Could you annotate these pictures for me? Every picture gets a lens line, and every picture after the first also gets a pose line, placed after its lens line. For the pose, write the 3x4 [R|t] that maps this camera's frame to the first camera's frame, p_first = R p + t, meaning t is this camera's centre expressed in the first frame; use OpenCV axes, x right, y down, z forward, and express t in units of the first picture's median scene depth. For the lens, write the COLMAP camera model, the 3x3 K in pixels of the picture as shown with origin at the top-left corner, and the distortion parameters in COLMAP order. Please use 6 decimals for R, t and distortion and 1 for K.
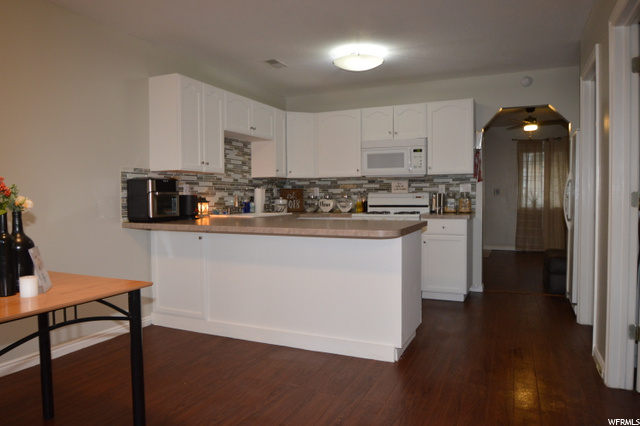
lens RADIAL K [[448.8, 0, 322.1], [0, 448.8, 211.3], [0, 0, 1]] dist [-0.026326, -0.001462]
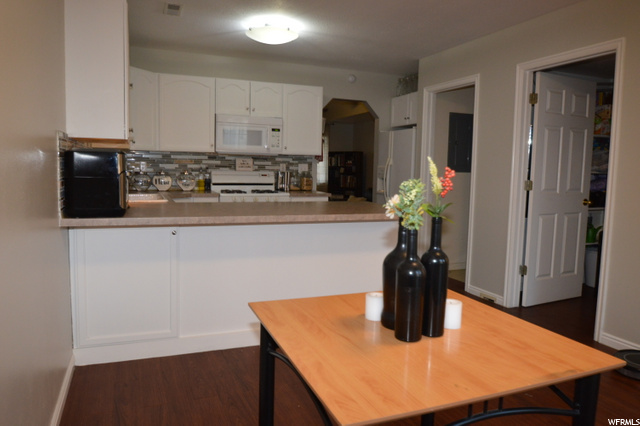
lens RADIAL K [[448.8, 0, 322.4], [0, 448.8, 211.7], [0, 0, 1]] dist [-0.026326, -0.001462]
pose [[0.689614, -0.048686, 0.722538, -0.410425], [-0.001008, 0.997672, 0.068187, -0.017825], [-0.724176, -0.047751, 0.687960, 0.191196]]
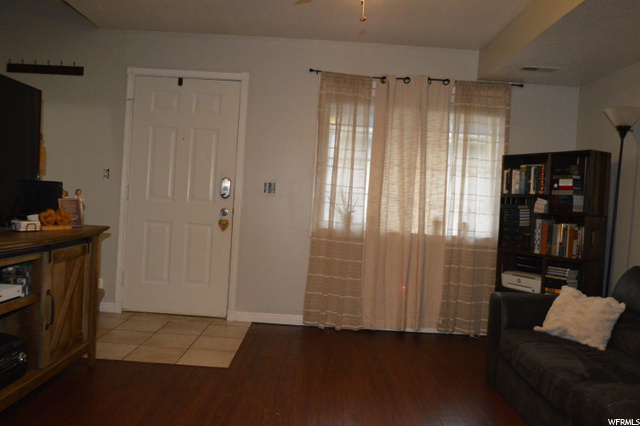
lens RADIAL K [[503.0, 0, 319.0], [0, 503.0, 212.4], [0, 0, 1]] dist [-0.041794, 0.002616]
pose [[0.917953, 0.051654, 0.393312, 0.393540], [-0.051916, 0.998602, -0.009980, -0.029660], [-0.393277, -0.011258, 0.919351, 0.860340]]
